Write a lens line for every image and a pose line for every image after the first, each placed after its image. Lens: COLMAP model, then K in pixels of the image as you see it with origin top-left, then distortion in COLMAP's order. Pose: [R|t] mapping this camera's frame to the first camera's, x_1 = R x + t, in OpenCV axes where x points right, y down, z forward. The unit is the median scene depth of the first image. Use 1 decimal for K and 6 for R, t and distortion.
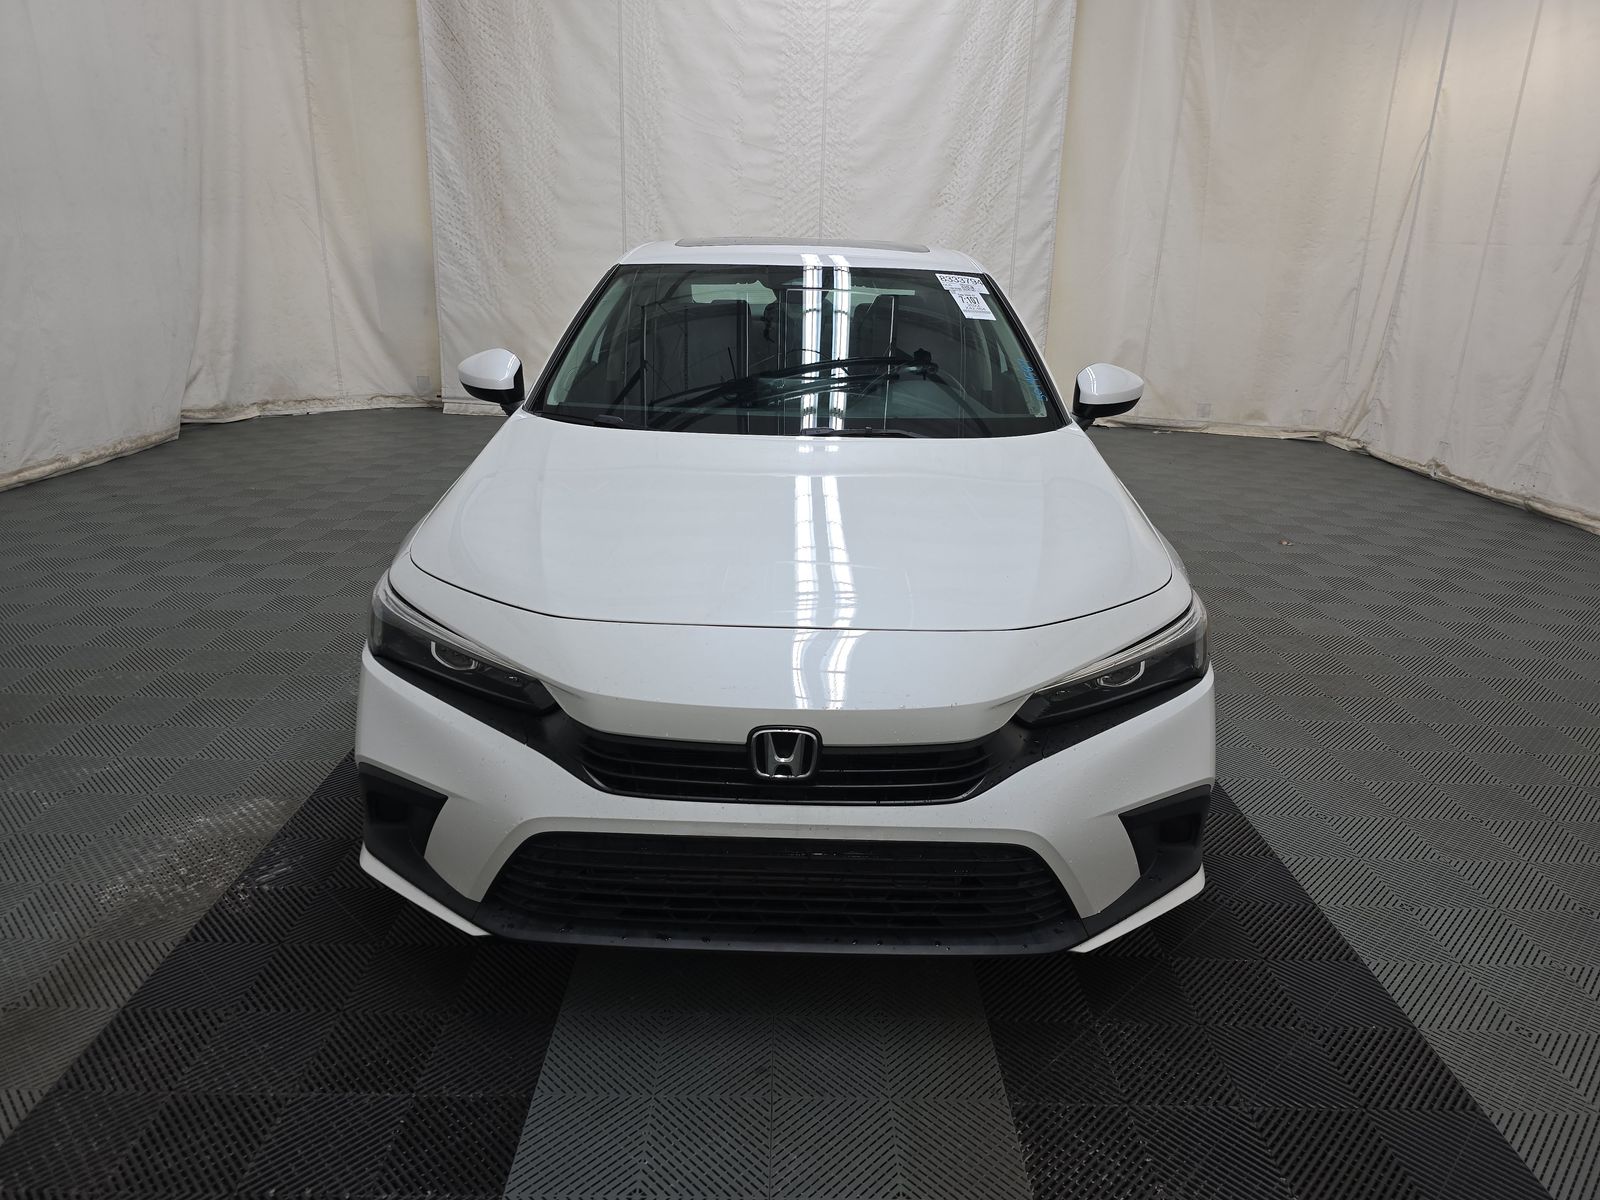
lens RADIAL K [[1053.9, 0, 791.7], [0, 1053.9, 597.6], [0, 0, 1]] dist [0.015946, -0.019795]
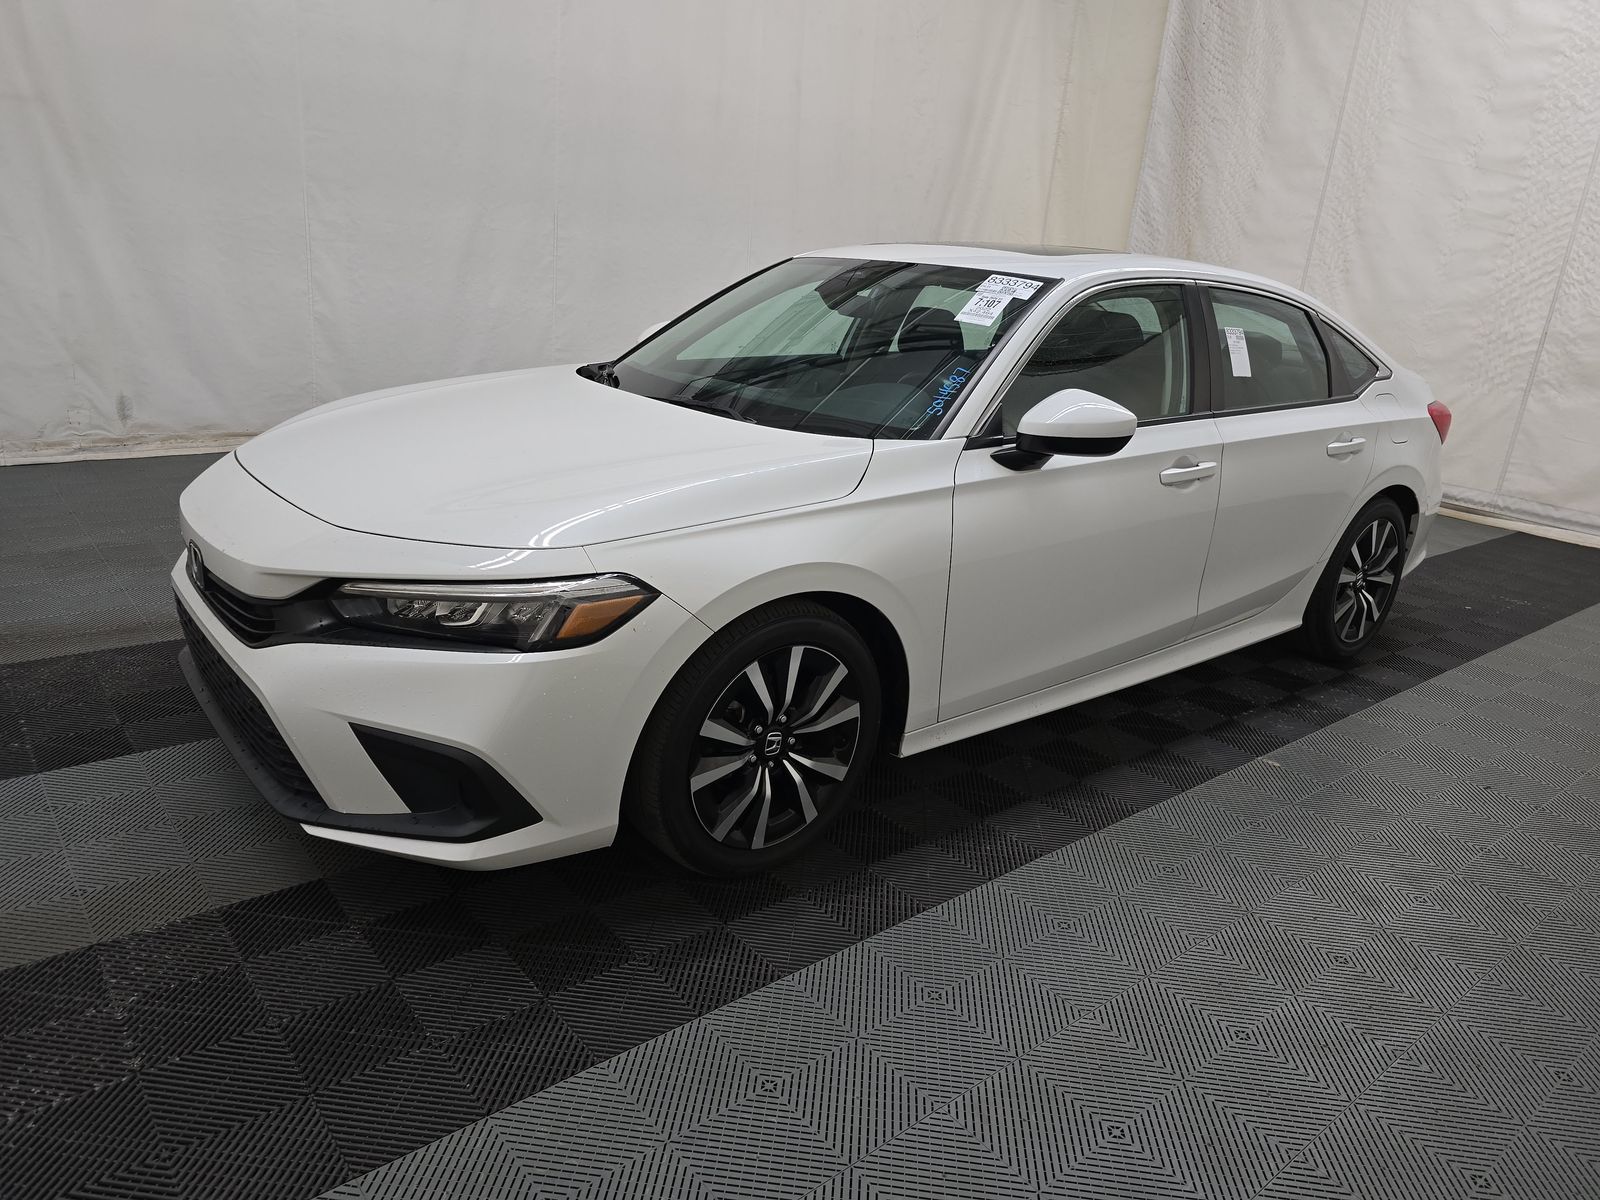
lens RADIAL K [[1053.9, 0, 803.2], [0, 1053.9, 592.7], [0, 0, 1]] dist [0.015946, -0.019795]
pose [[0.637010, 0.249808, -0.729256, 0.299316], [-0.289608, 0.954287, 0.073918, -0.028524], [0.714385, 0.164112, 0.680236, 0.131231]]
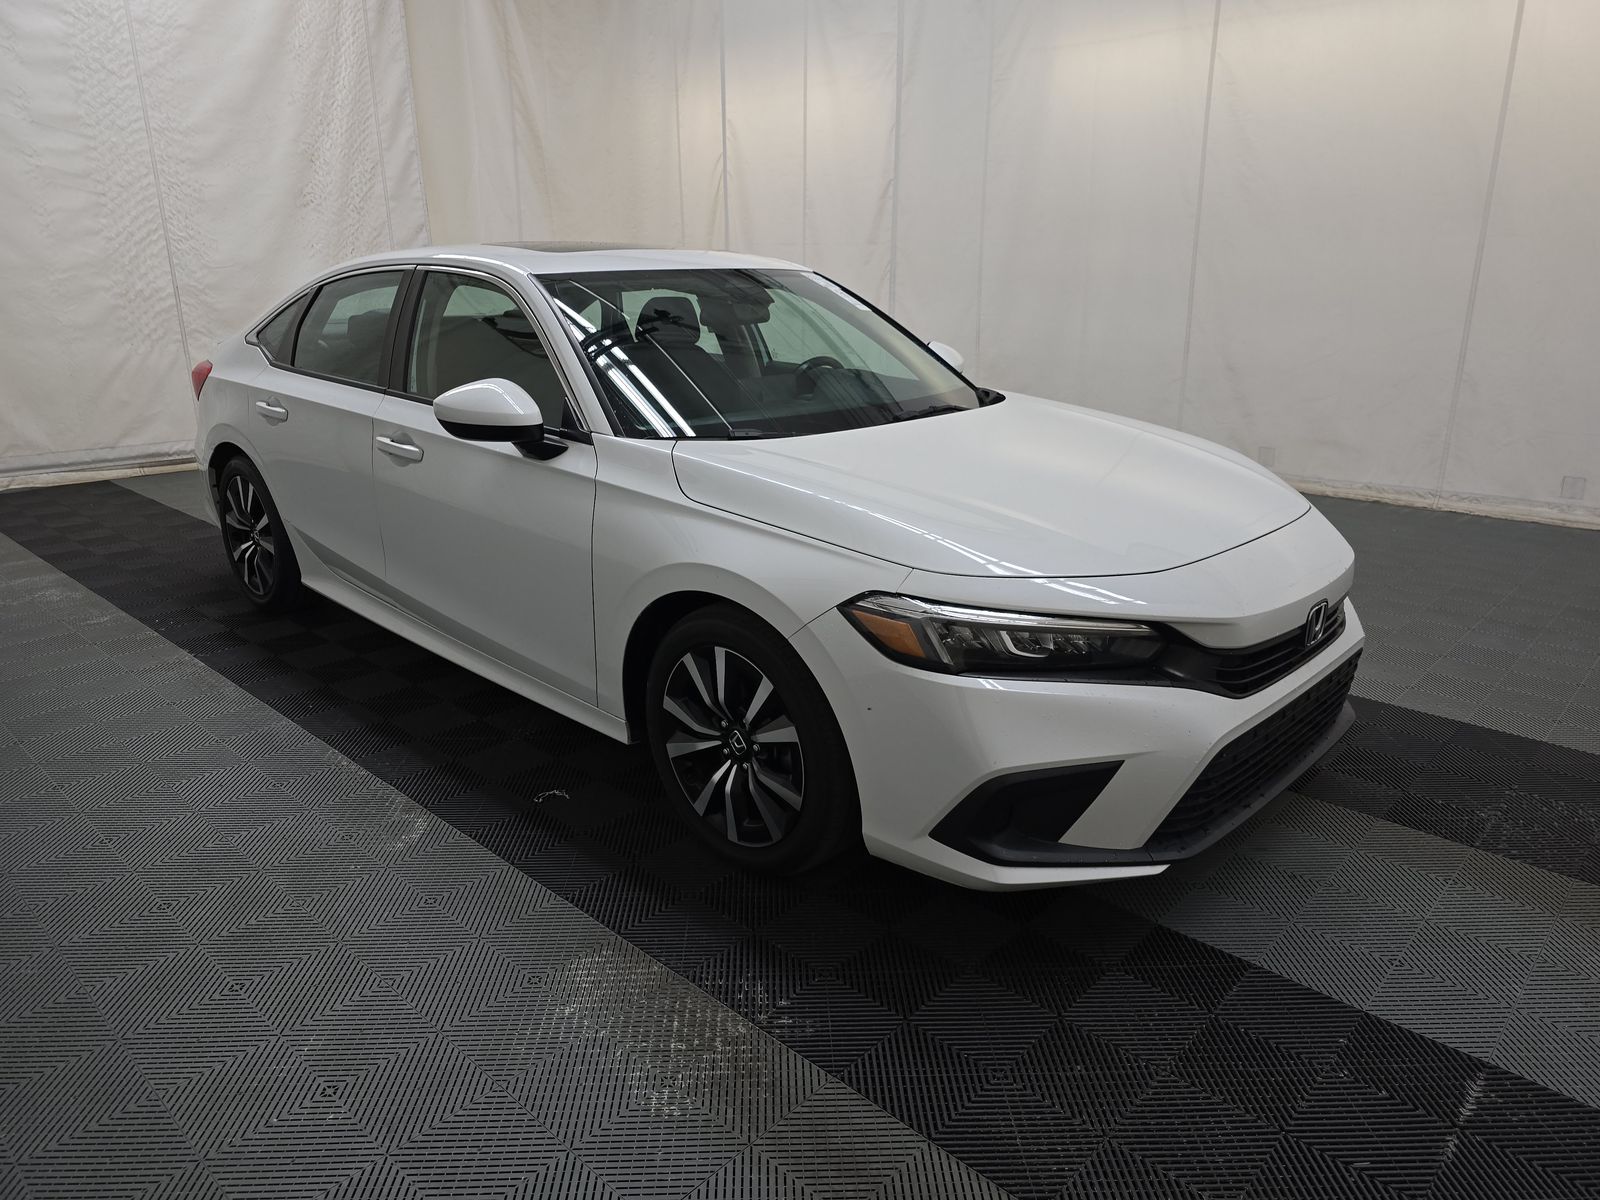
lens RADIAL K [[1053.9, 0, 802.3], [0, 1053.9, 590.1], [0, 0, 1]] dist [0.015946, -0.019795]
pose [[0.688790, -0.233069, 0.686474, -0.269359], [0.239730, 0.966868, 0.087728, -0.032353], [-0.684176, 0.104142, 0.721843, 0.094044]]
